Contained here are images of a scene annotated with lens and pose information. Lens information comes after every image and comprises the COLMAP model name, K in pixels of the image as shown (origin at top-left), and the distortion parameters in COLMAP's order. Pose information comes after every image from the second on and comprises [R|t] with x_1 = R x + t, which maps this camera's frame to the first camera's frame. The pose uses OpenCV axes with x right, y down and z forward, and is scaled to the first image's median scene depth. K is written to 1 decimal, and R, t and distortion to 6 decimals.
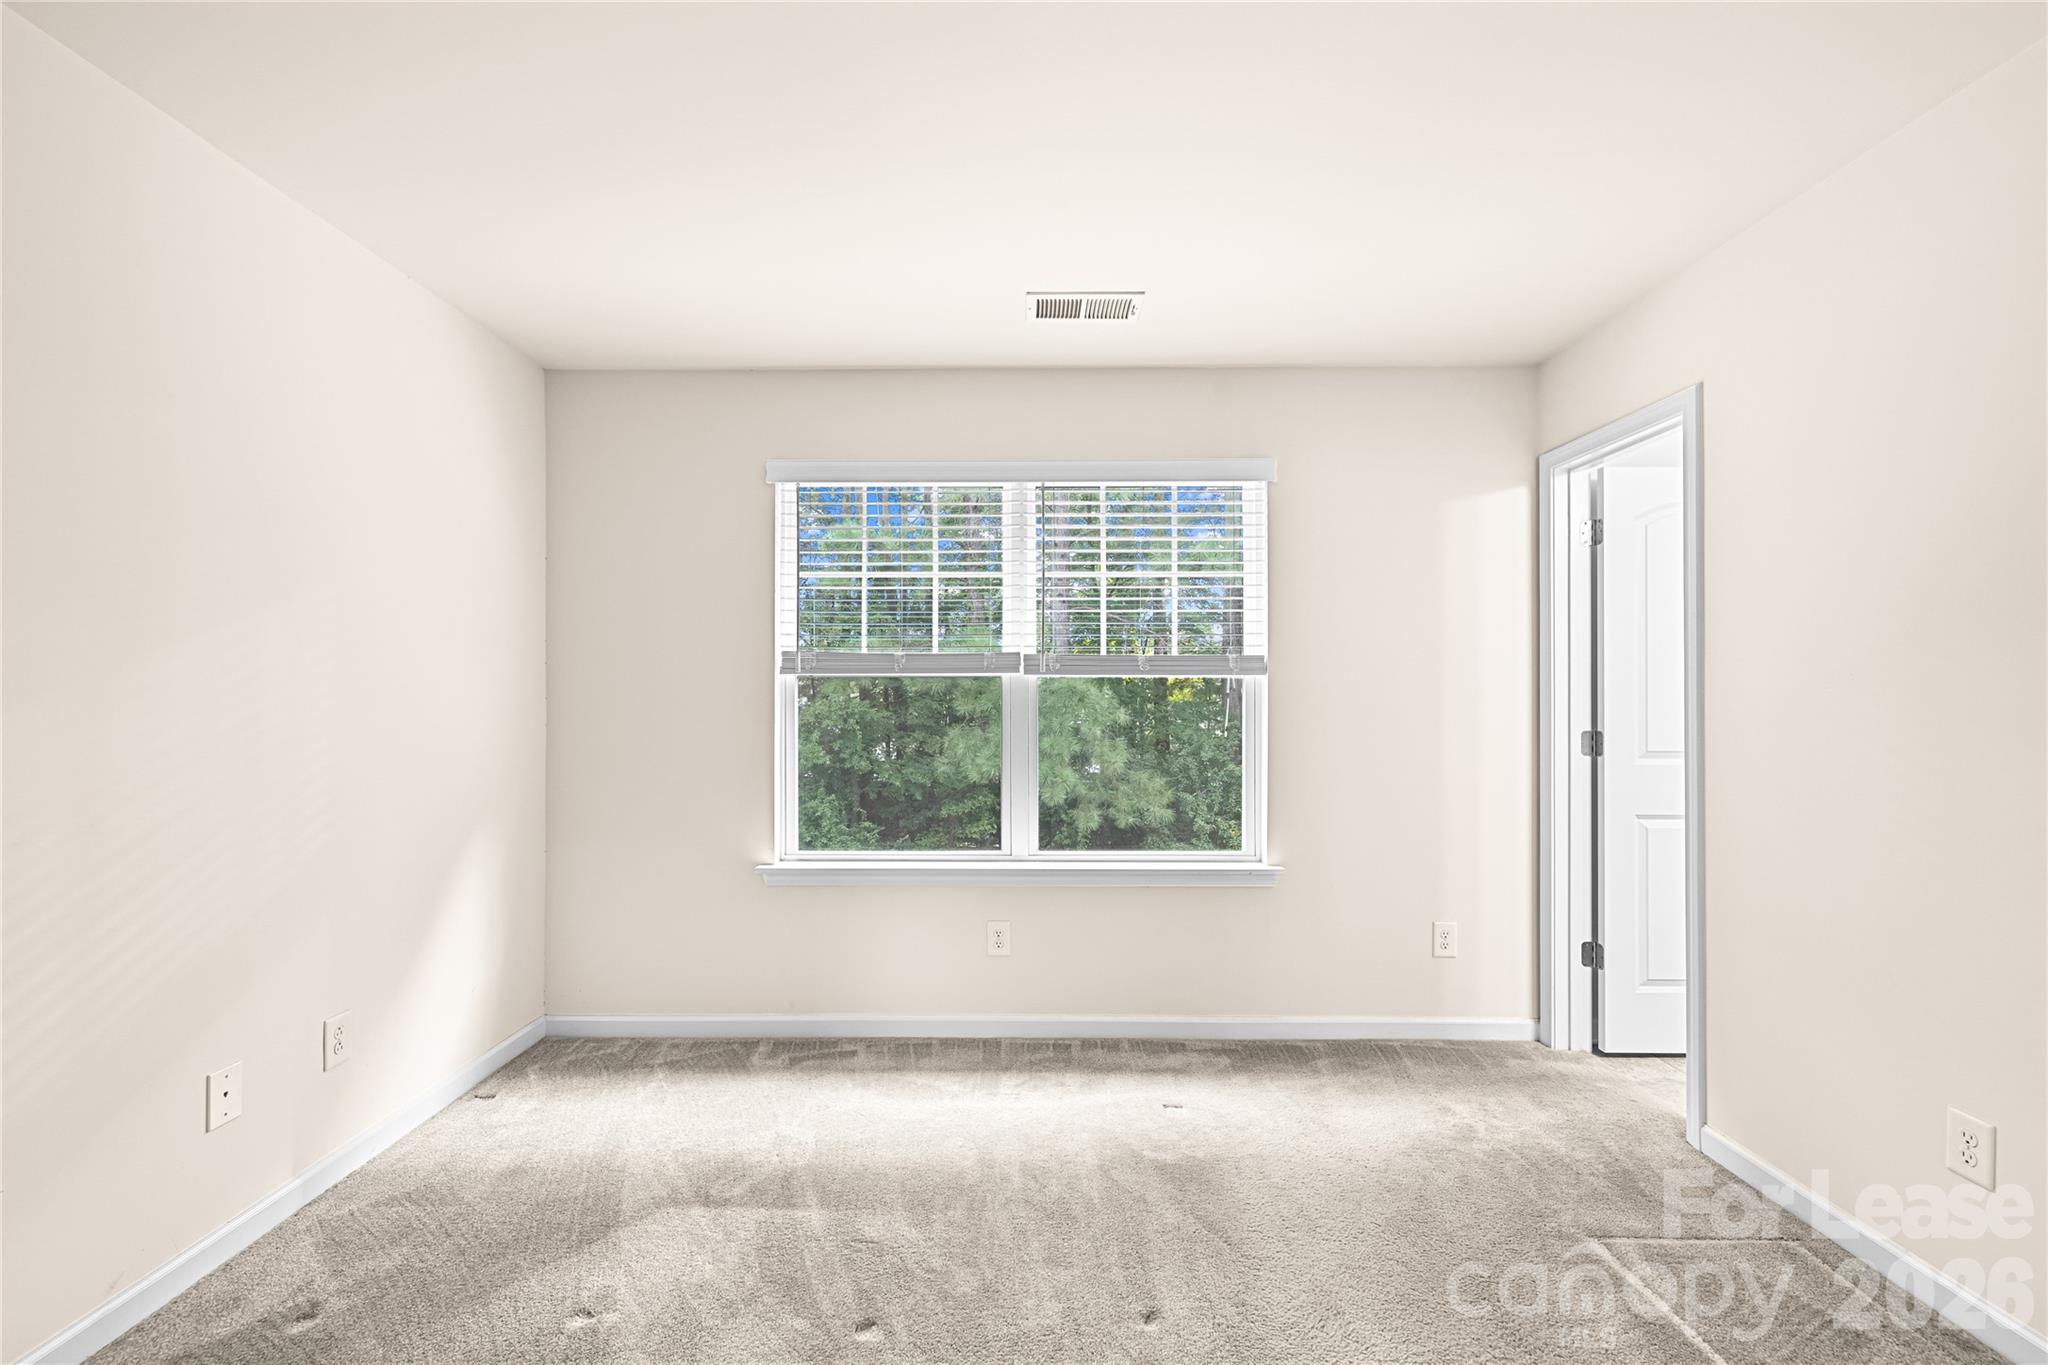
lens RADIAL K [[889.1, 0, 1025.9], [0, 889.1, 698.5], [0, 0, 1]] dist [-0.001639, 0.000422]
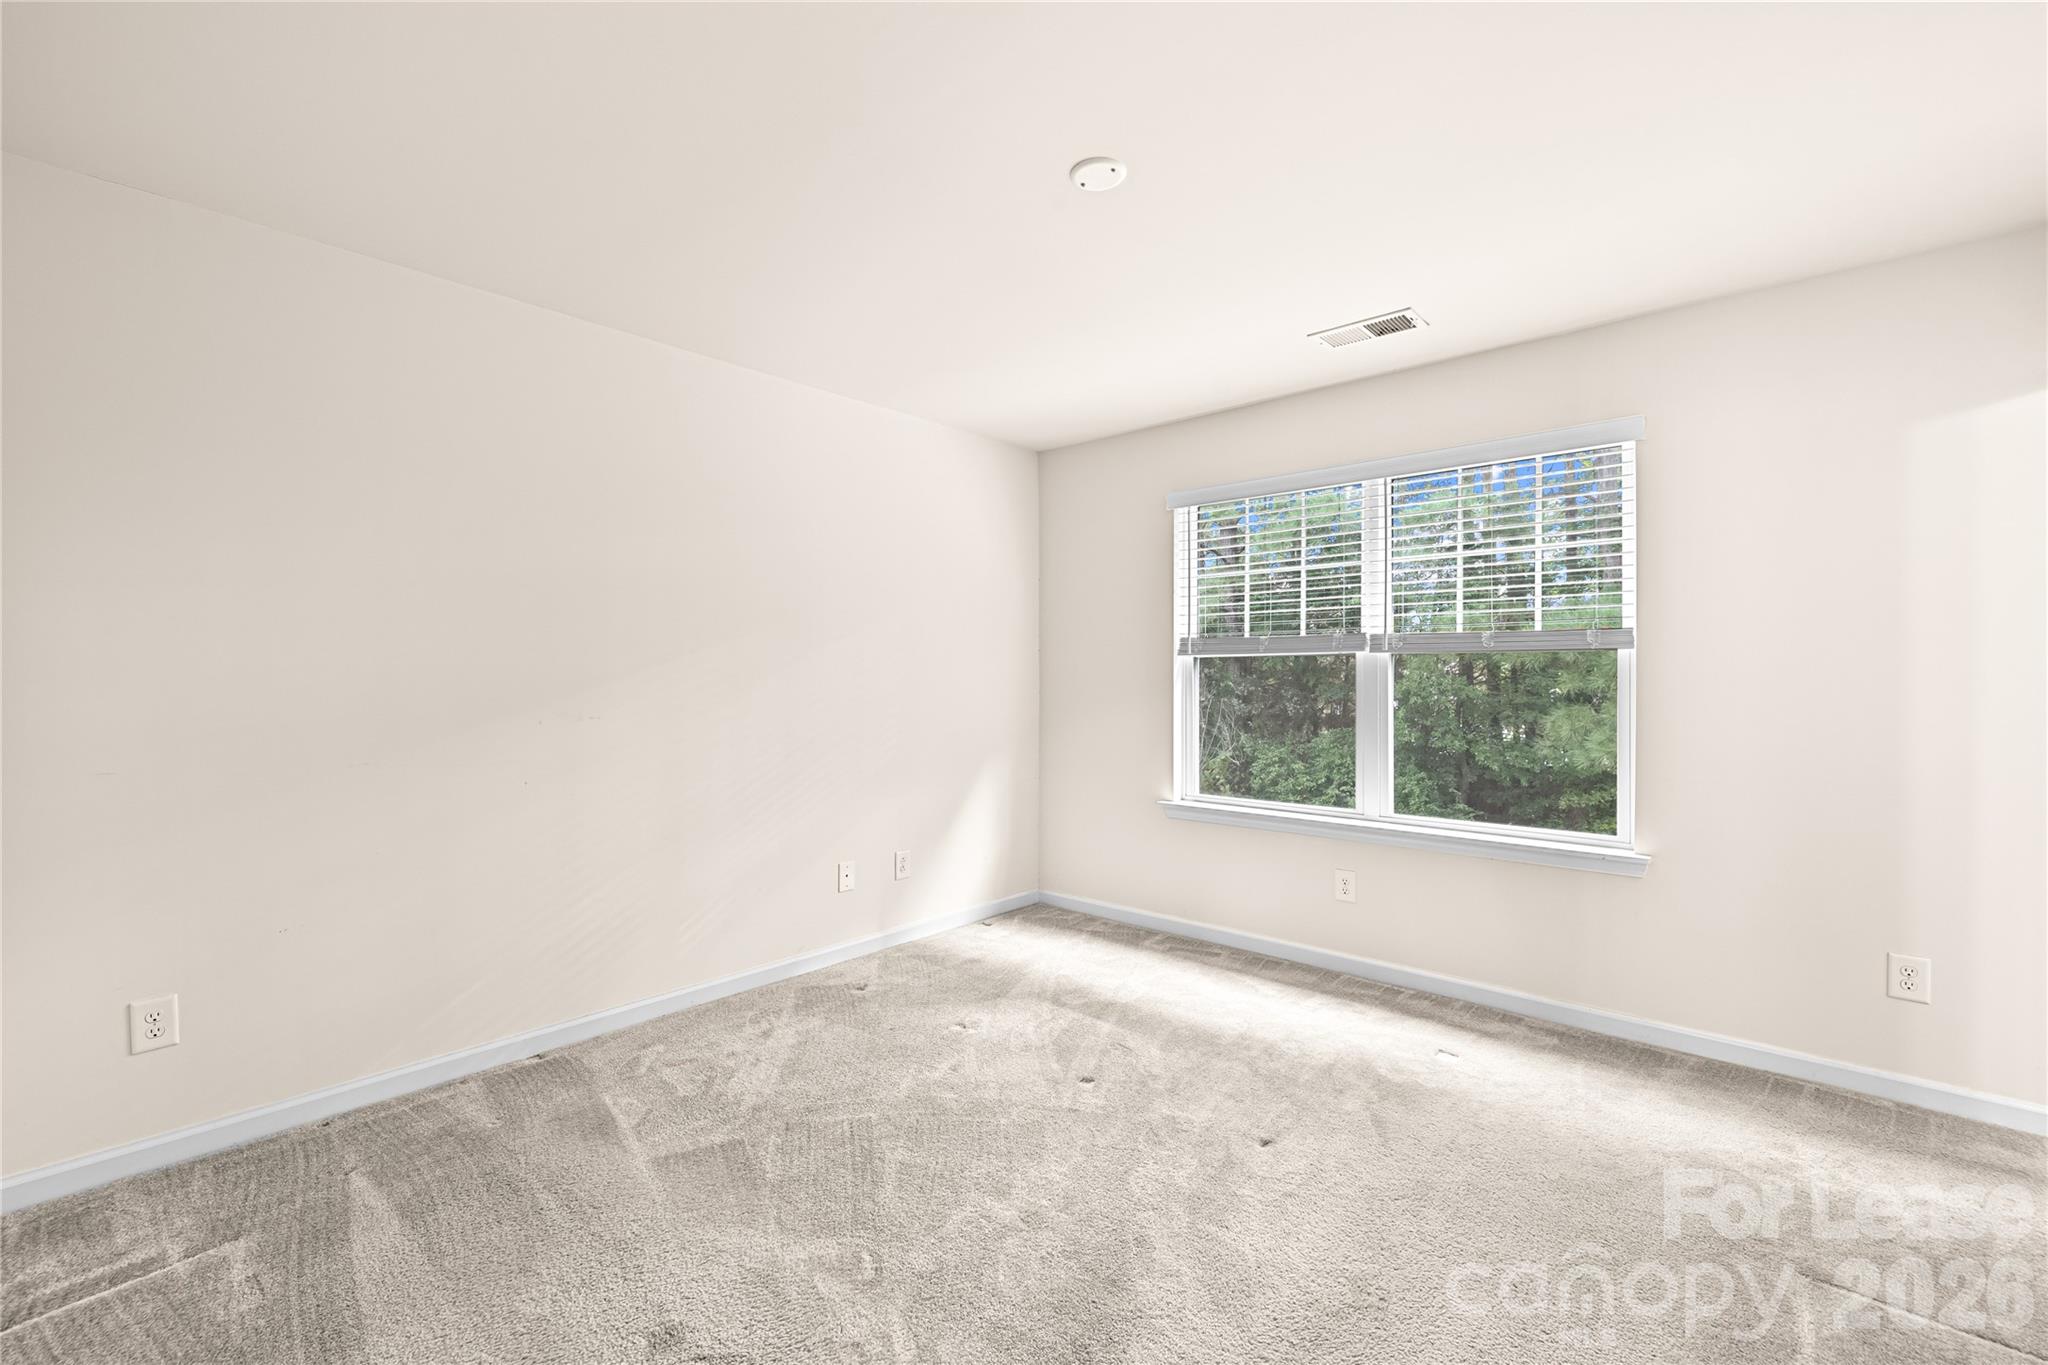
lens RADIAL K [[889.1, 0, 1021.5], [0, 889.1, 680.9], [0, 0, 1]] dist [-0.001639, 0.000422]
pose [[0.744031, 0.003464, -0.668136, 0.443110], [-0.003415, 0.999993, 0.001382, 0.008801], [0.668136, 0.001253, 0.744038, -0.127673]]
